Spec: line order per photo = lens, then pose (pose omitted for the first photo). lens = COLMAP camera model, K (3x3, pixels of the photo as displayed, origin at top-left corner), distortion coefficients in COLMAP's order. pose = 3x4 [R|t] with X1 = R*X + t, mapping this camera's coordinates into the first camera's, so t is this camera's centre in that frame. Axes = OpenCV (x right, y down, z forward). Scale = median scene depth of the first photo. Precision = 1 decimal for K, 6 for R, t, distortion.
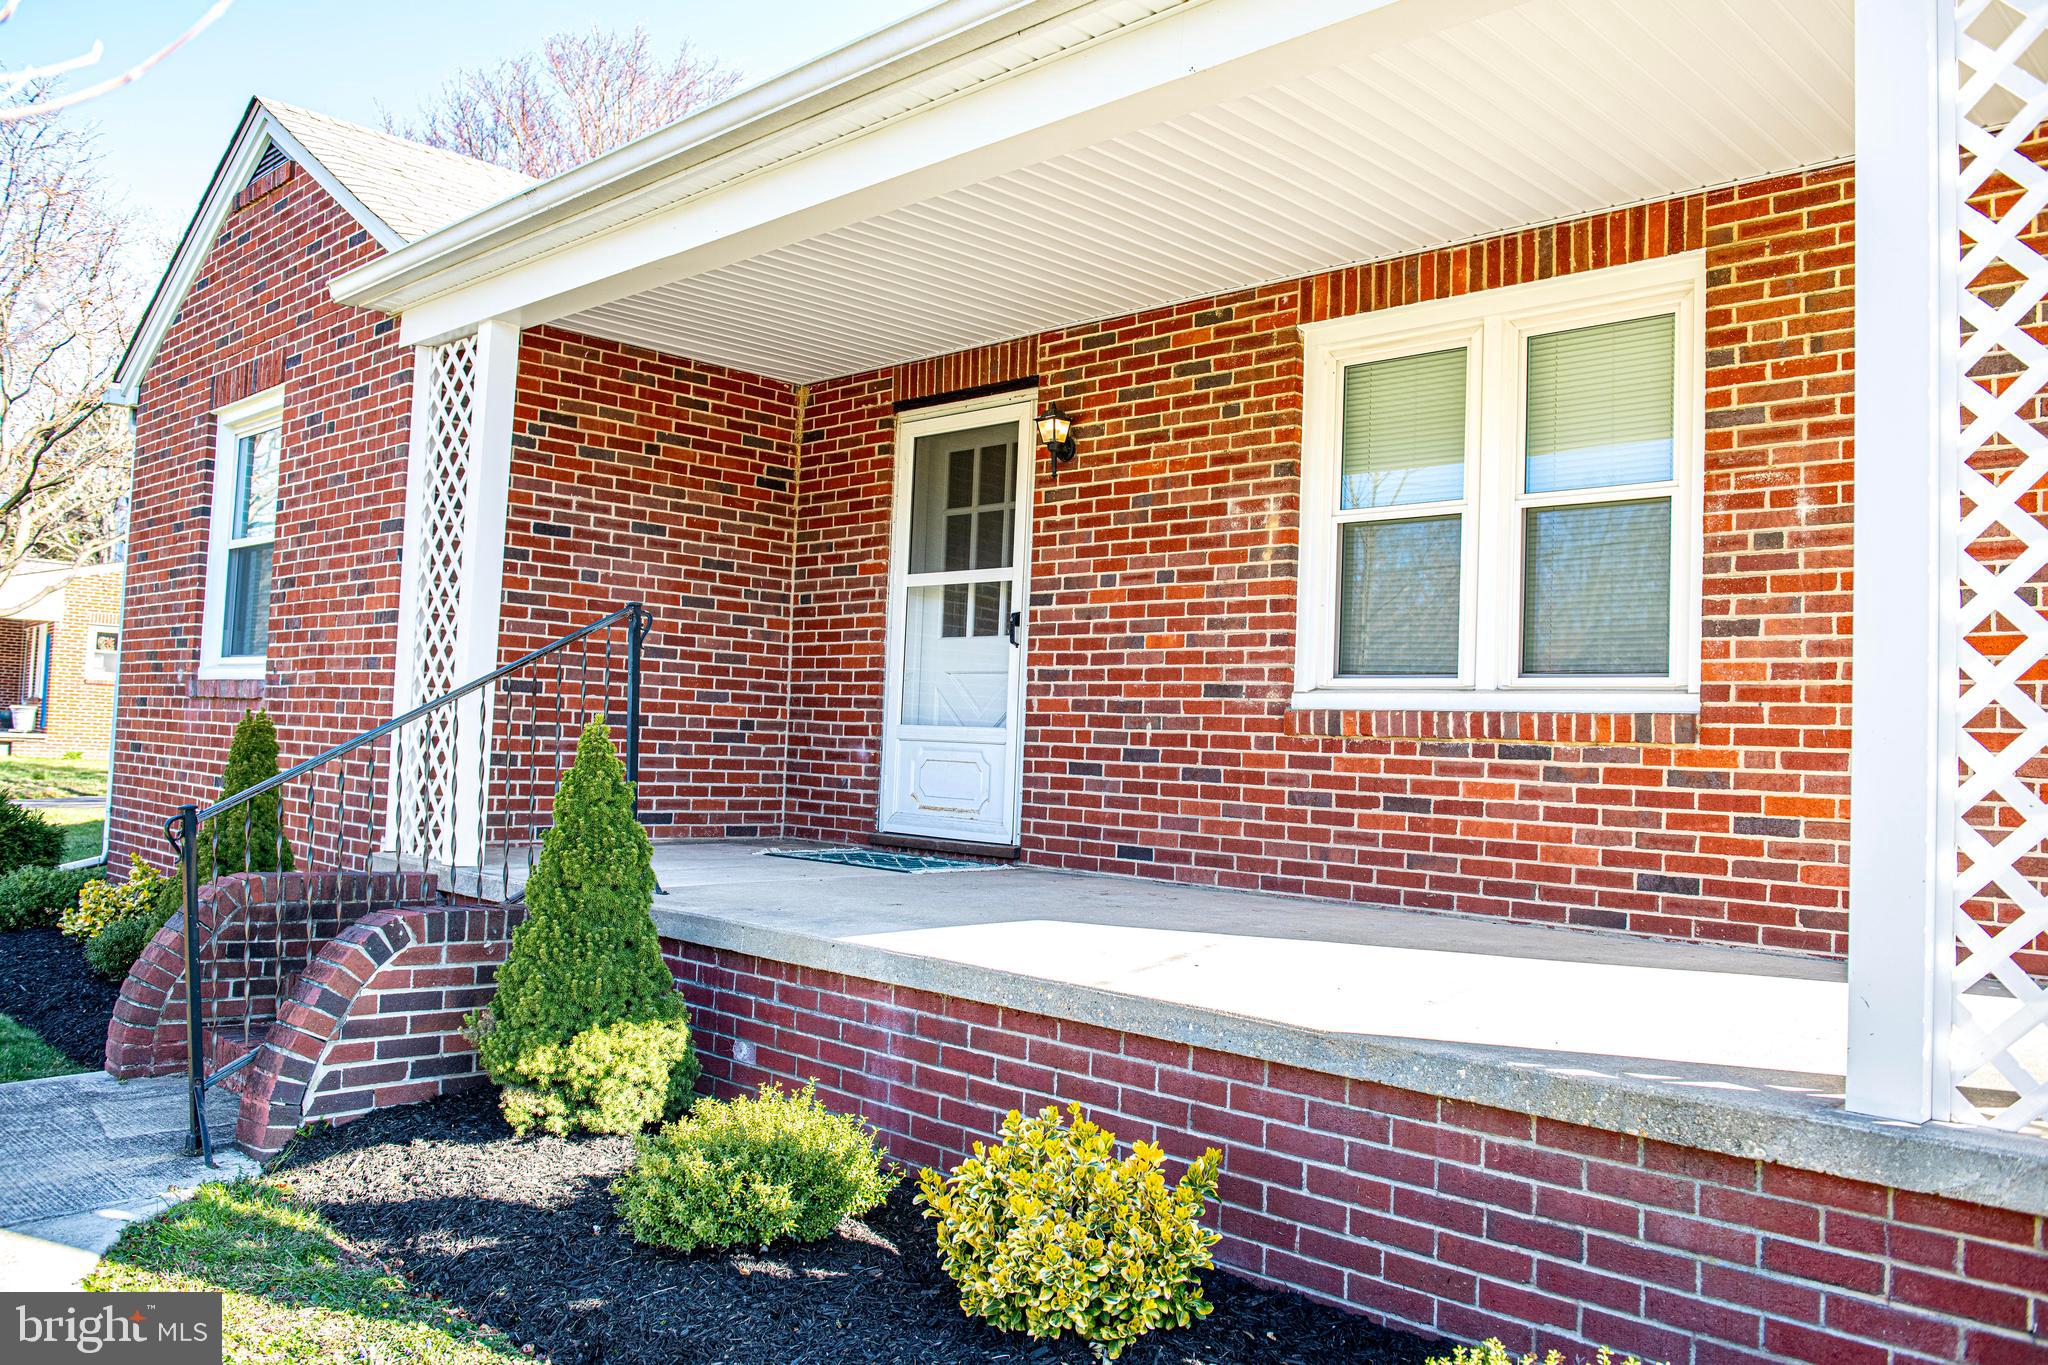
lens RADIAL K [[1525.1, 0, 1013.2], [0, 1525.1, 680.2], [0, 0, 1]] dist [-0.038762, 0.001434]
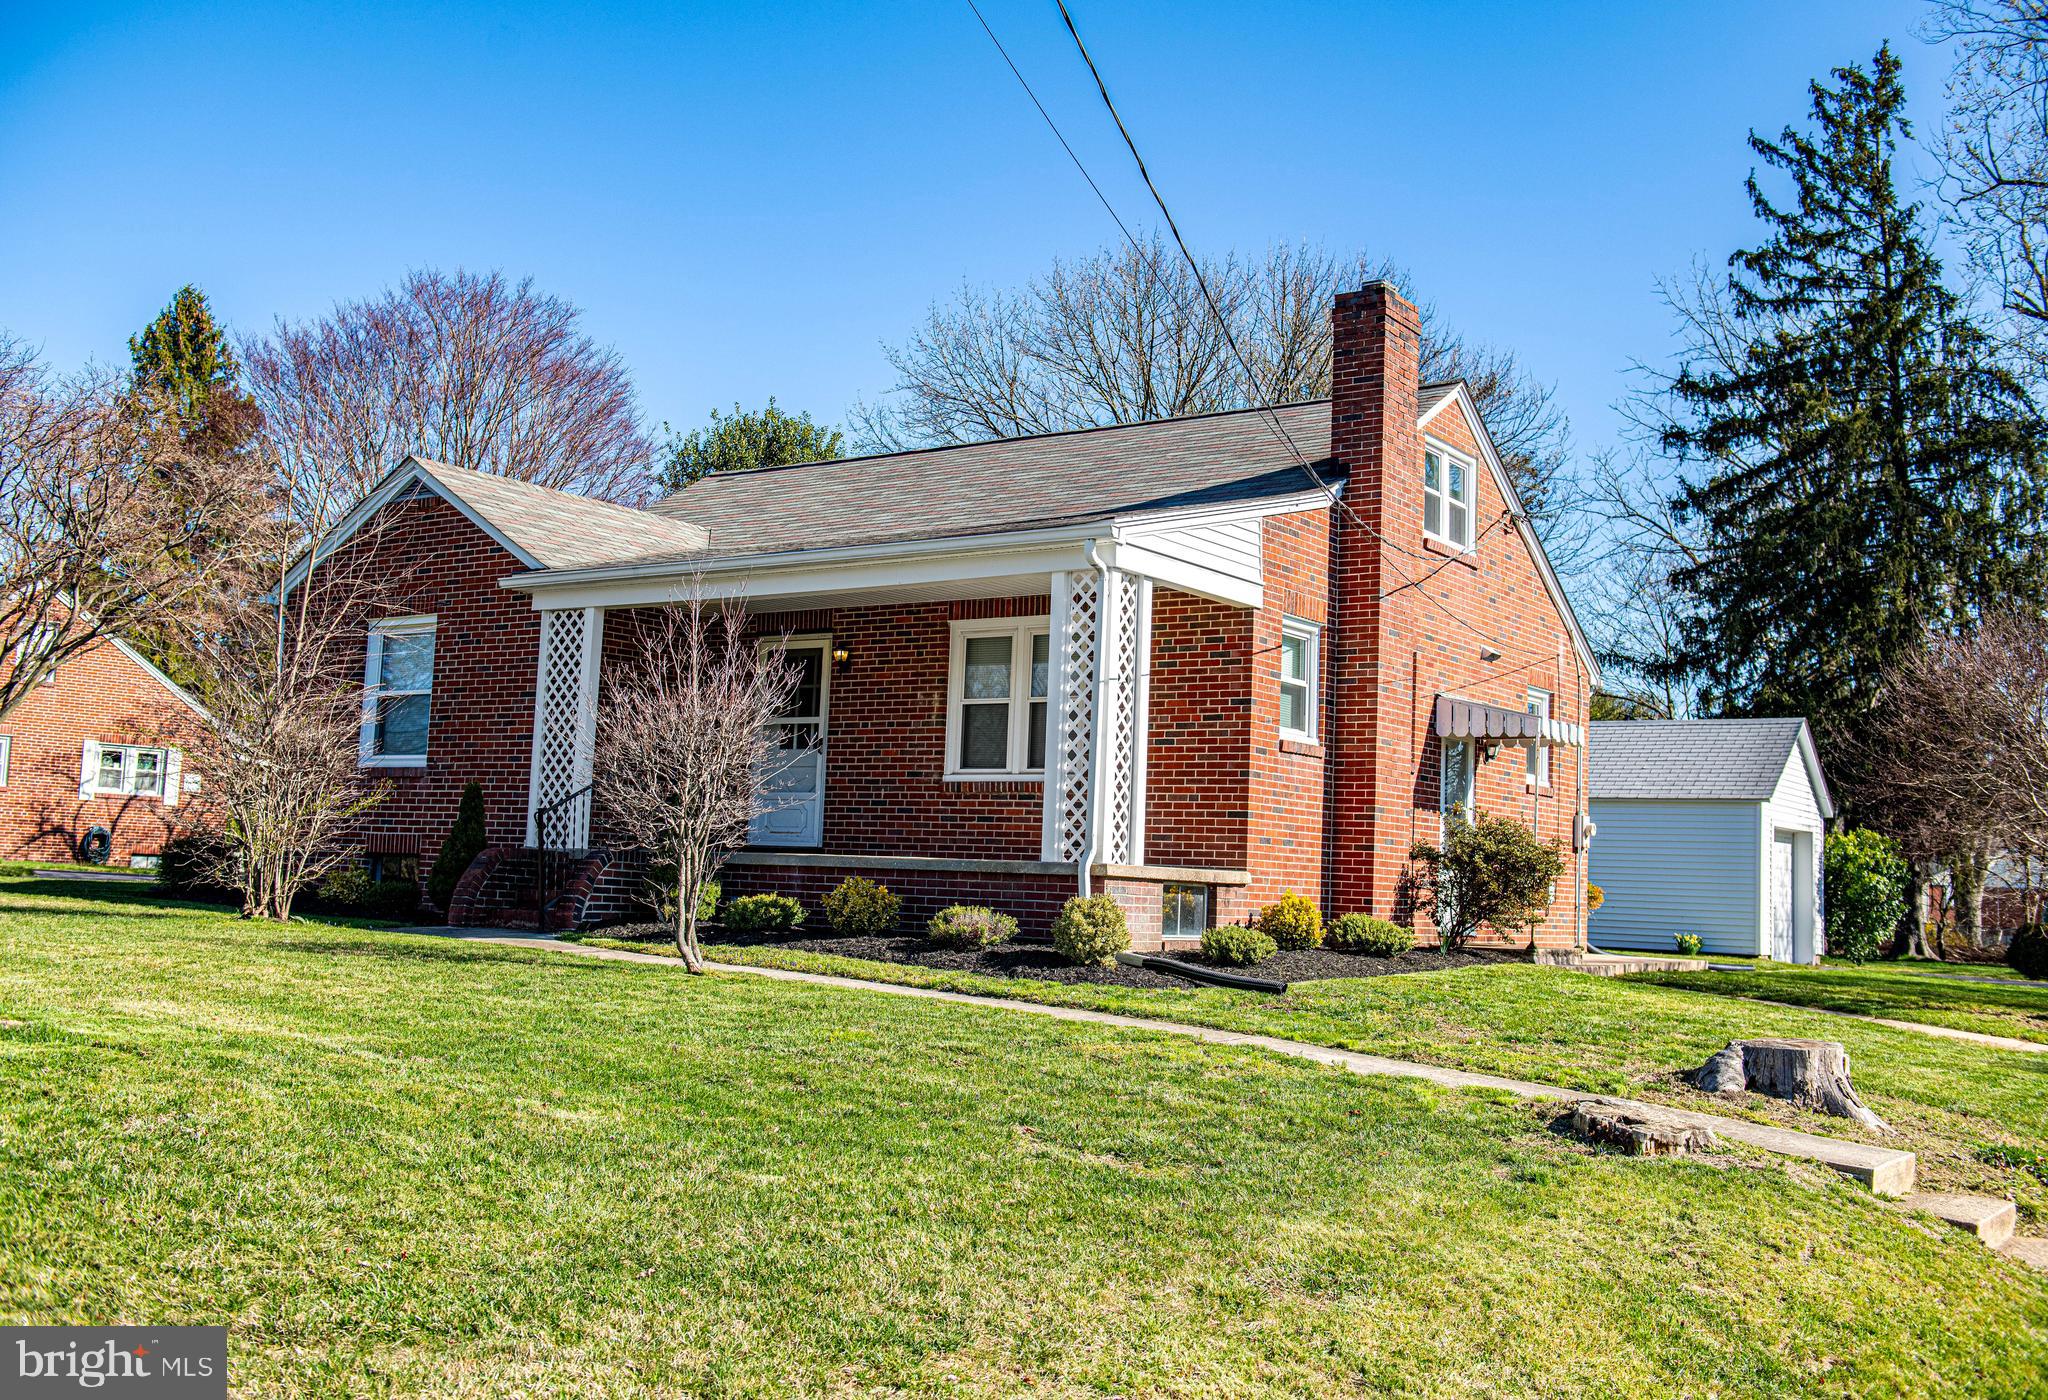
lens RADIAL K [[1871.4, 0, 1017.0], [0, 1871.4, 704.7], [0, 0, 1]] dist [0.035468, 0.000000]
pose [[0.986639, 0.015349, 0.162199, -0.167845], [-0.007532, 0.998785, -0.048697, 0.037519], [-0.162750, 0.046825, 0.985556, -1.785853]]
